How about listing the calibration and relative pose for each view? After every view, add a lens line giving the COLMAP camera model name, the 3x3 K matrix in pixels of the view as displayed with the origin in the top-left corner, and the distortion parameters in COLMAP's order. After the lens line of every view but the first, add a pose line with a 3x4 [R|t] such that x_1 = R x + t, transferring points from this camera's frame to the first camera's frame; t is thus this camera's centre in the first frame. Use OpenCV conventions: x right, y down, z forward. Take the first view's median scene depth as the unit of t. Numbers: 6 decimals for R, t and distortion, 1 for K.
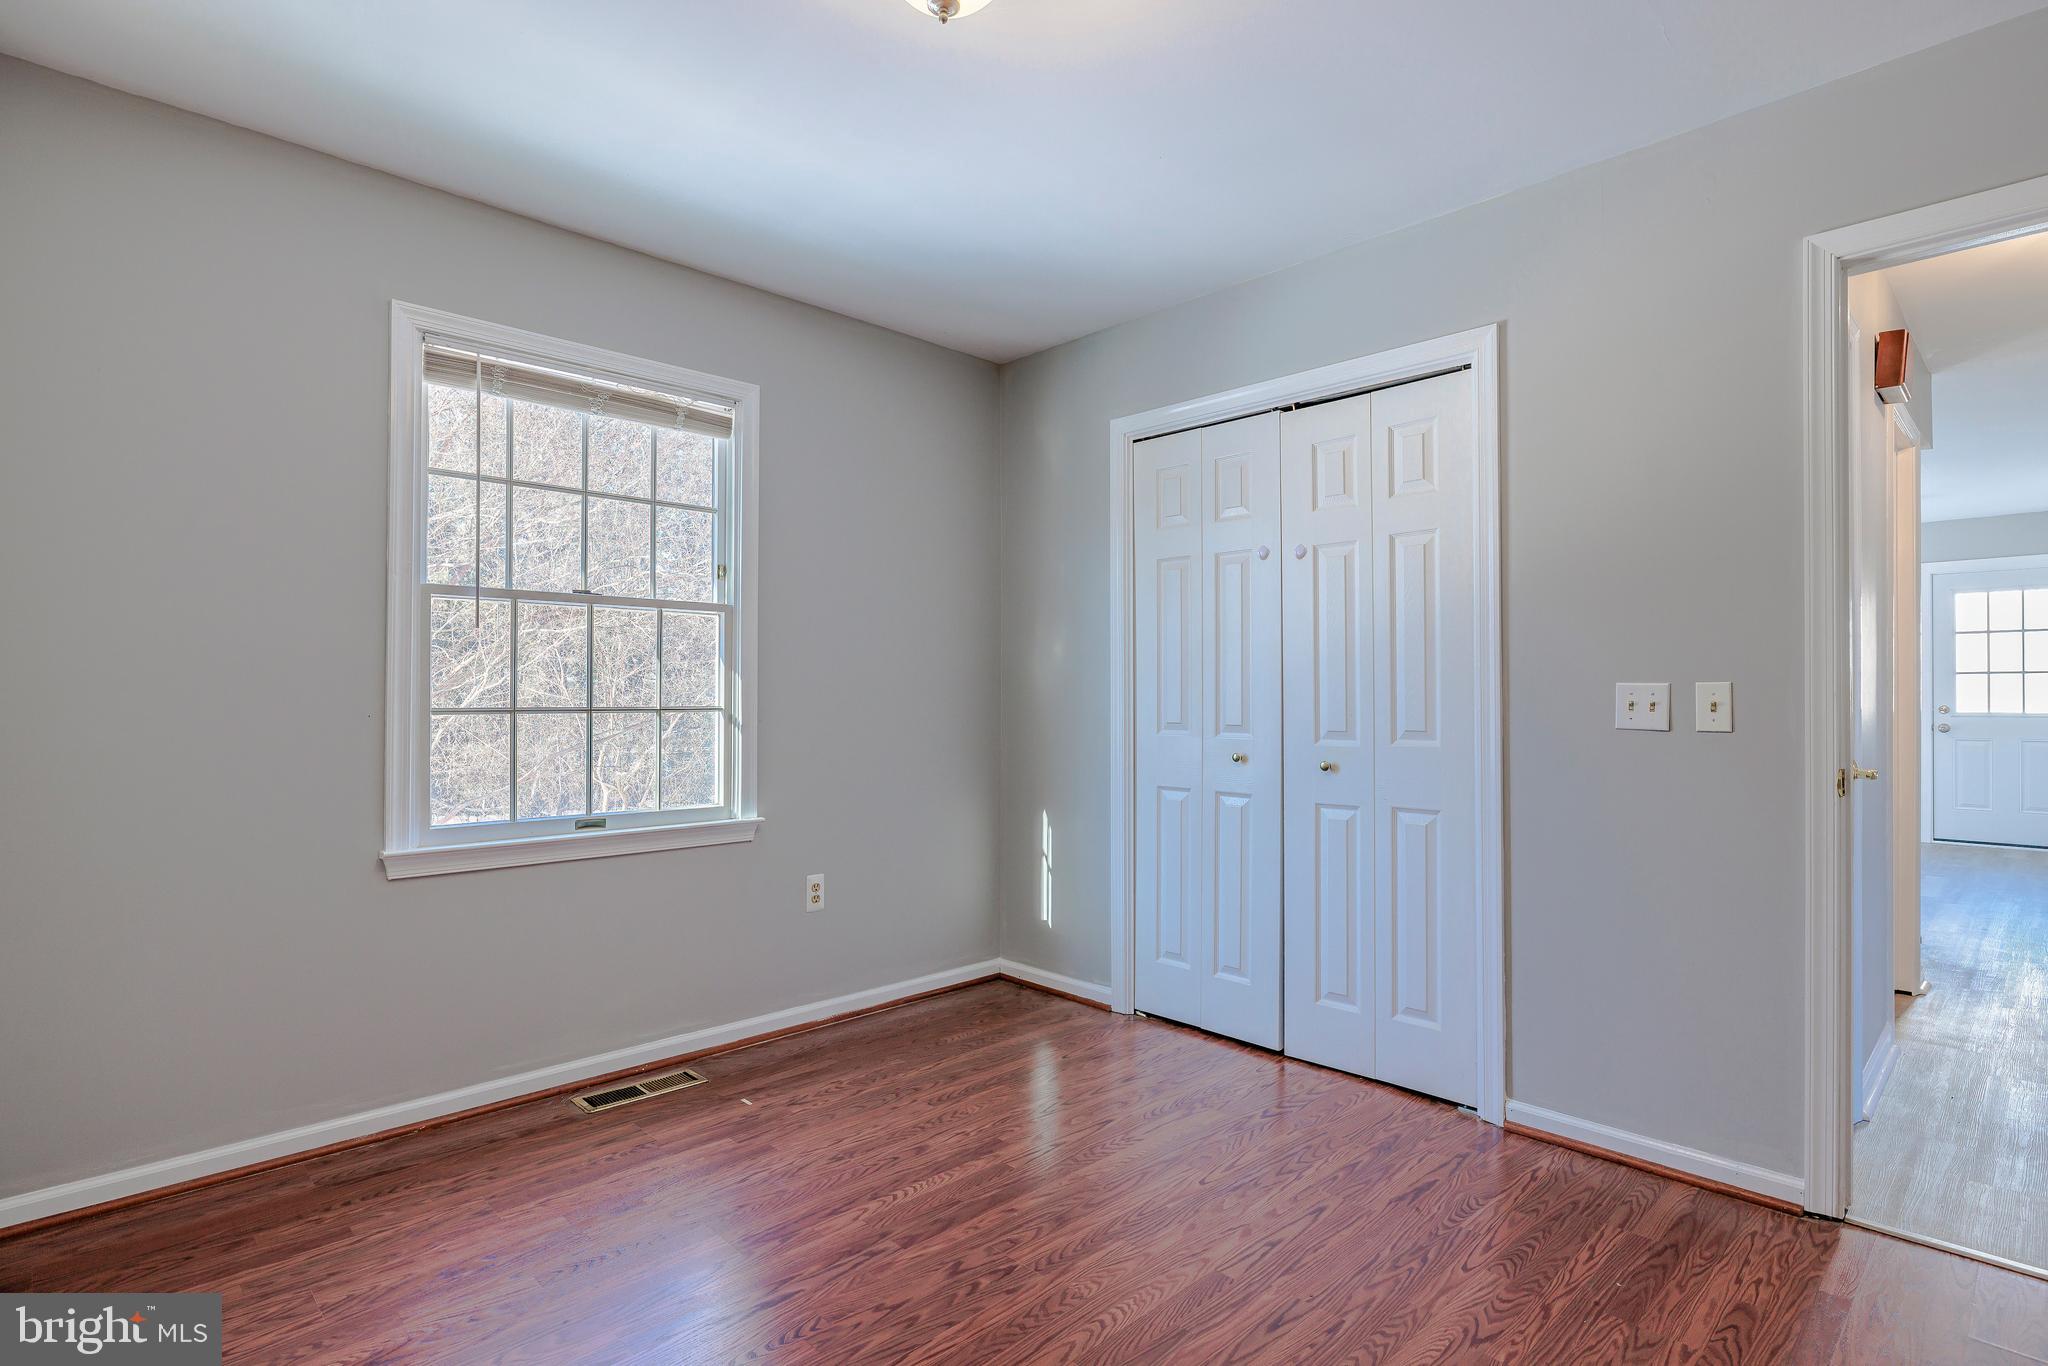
lens RADIAL K [[1013.4, 0, 1023.5], [0, 1013.4, 694.2], [0, 0, 1]] dist [-0.000542, -0.000416]
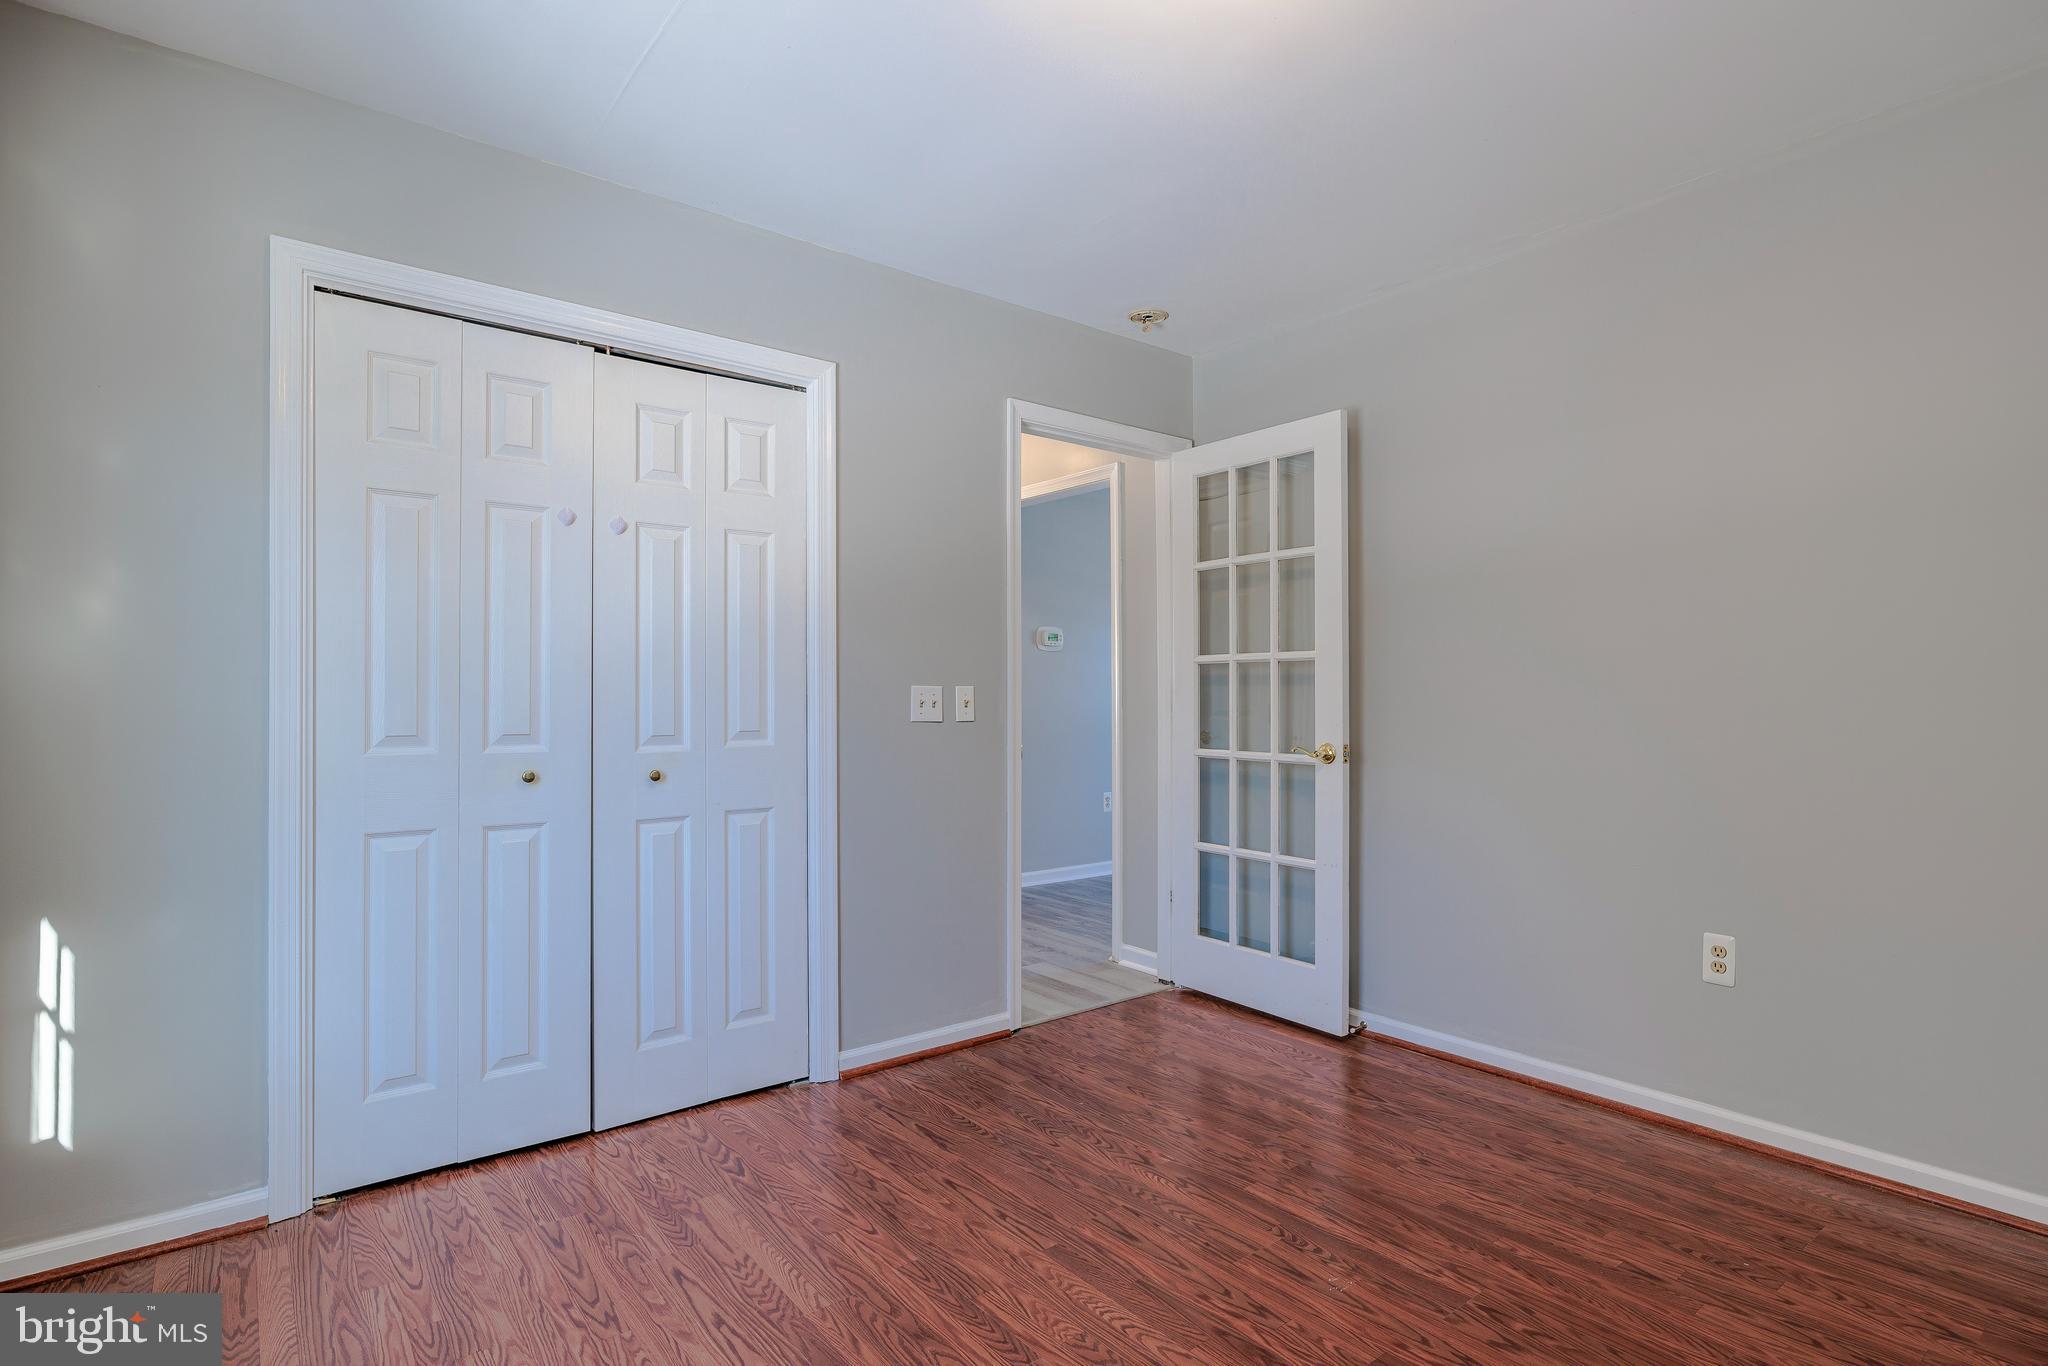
lens RADIAL K [[1013.4, 0, 1023.5], [0, 1013.4, 694.2], [0, 0, 1]] dist [-0.000542, -0.000416]
pose [[0.101523, 0.002200, 0.994831, -0.593917], [-0.002825, 0.999994, -0.001923, 0.000980], [-0.994829, -0.002616, 0.101529, 0.644711]]
